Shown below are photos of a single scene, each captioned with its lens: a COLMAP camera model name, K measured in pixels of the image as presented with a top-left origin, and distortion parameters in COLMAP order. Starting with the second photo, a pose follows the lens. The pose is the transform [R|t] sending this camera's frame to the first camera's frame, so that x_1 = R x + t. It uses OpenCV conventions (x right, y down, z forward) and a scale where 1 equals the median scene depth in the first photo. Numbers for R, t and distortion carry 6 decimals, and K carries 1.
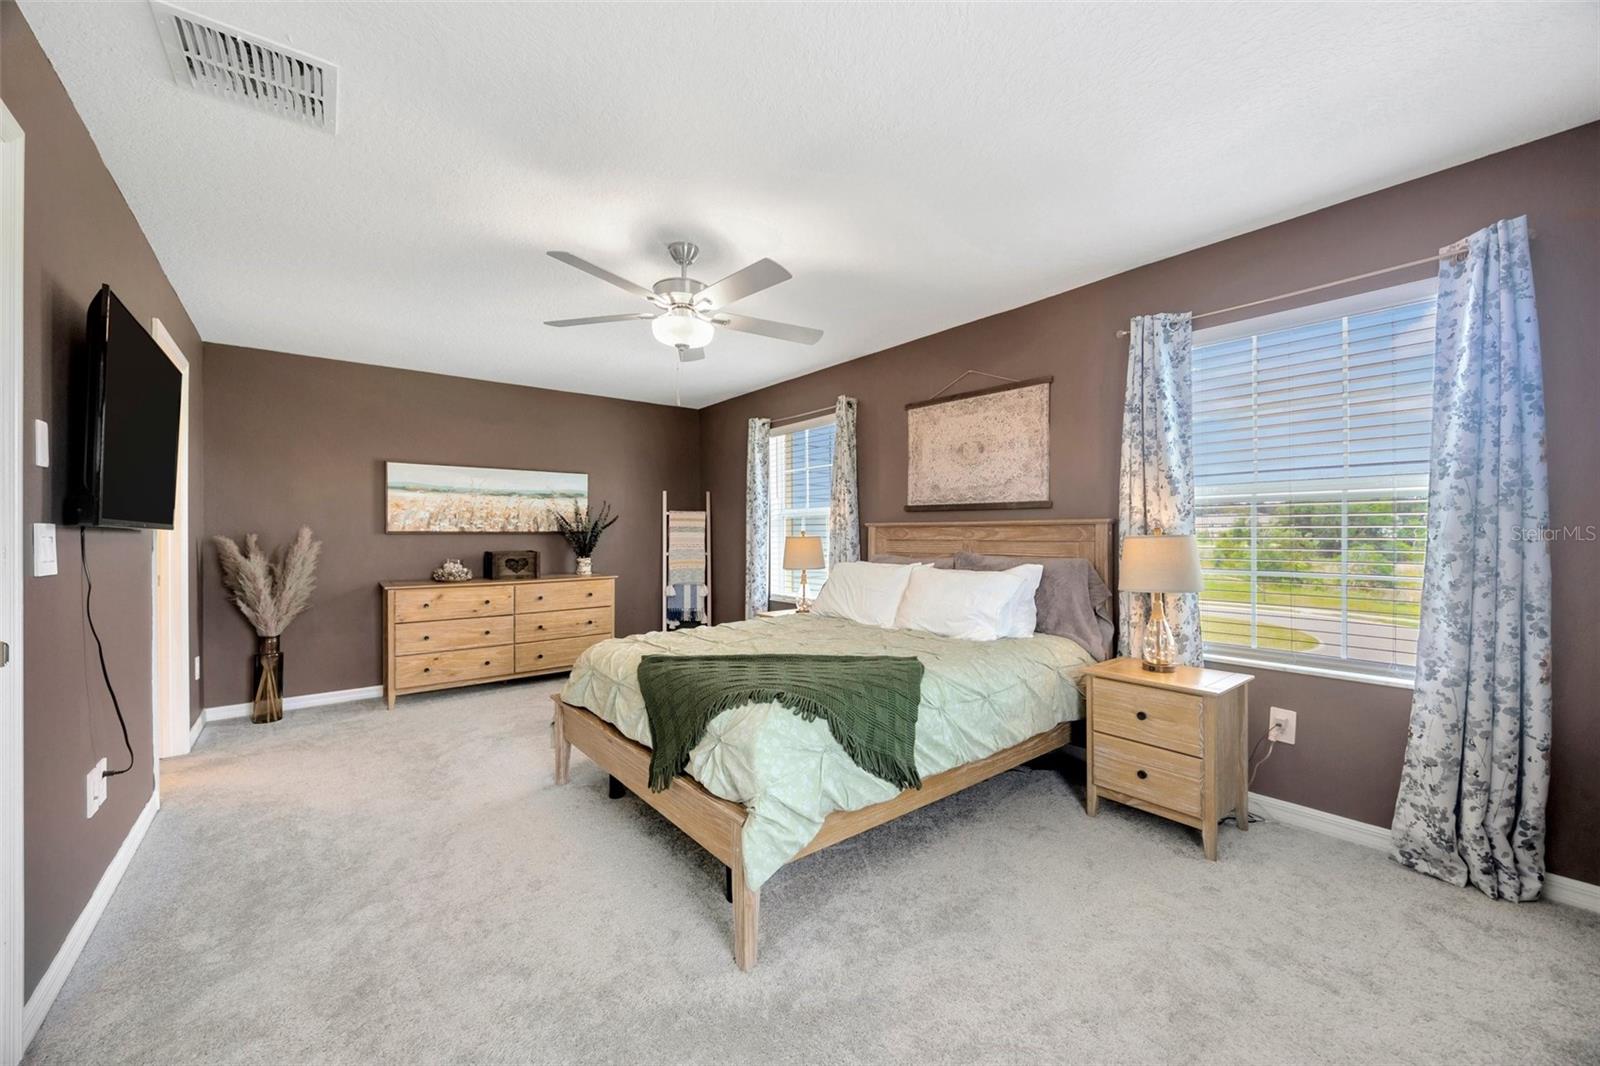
lens RADIAL K [[614.1, 0, 797.1], [0, 614.1, 530.9], [0, 0, 1]] dist [-0.003946, 0.000803]
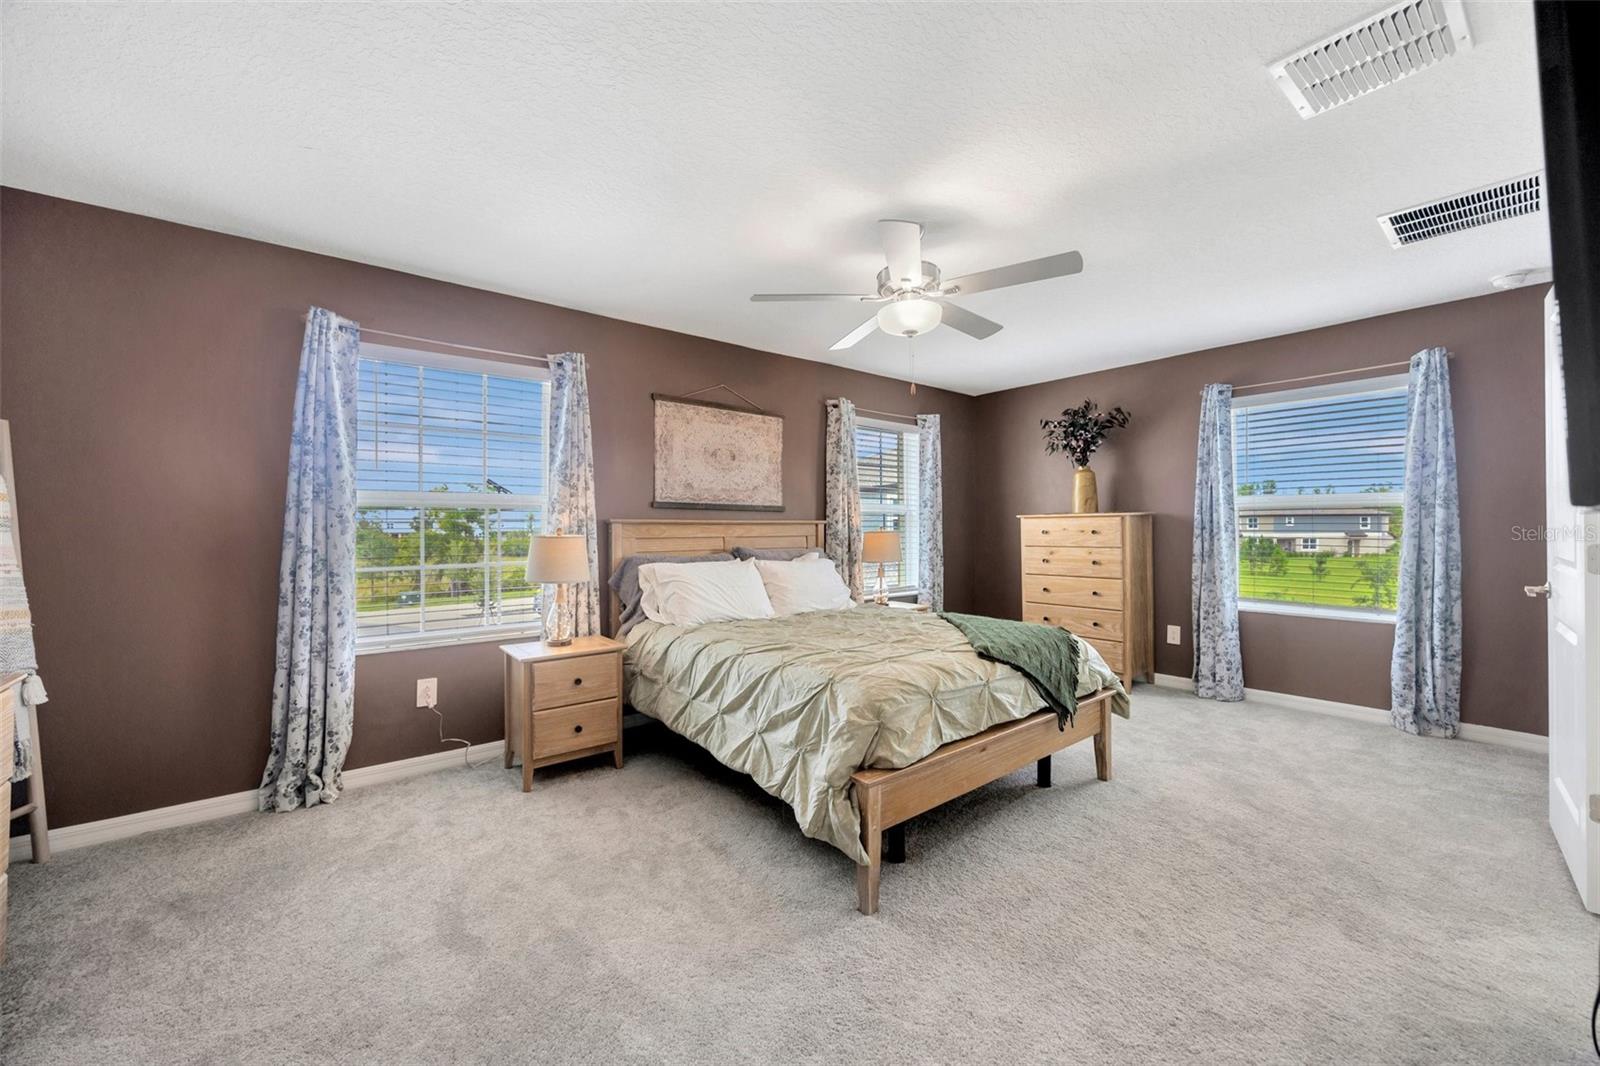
lens RADIAL K [[614.1, 0, 807.2], [0, 614.1, 528.4], [0, 0, 1]] dist [-0.003946, 0.000803]
pose [[-0.008344, 0.002967, 0.999961, -0.877616], [0.000964, 0.999995, -0.002959, 0.003423], [-0.999965, 0.000939, -0.008346, 0.898998]]
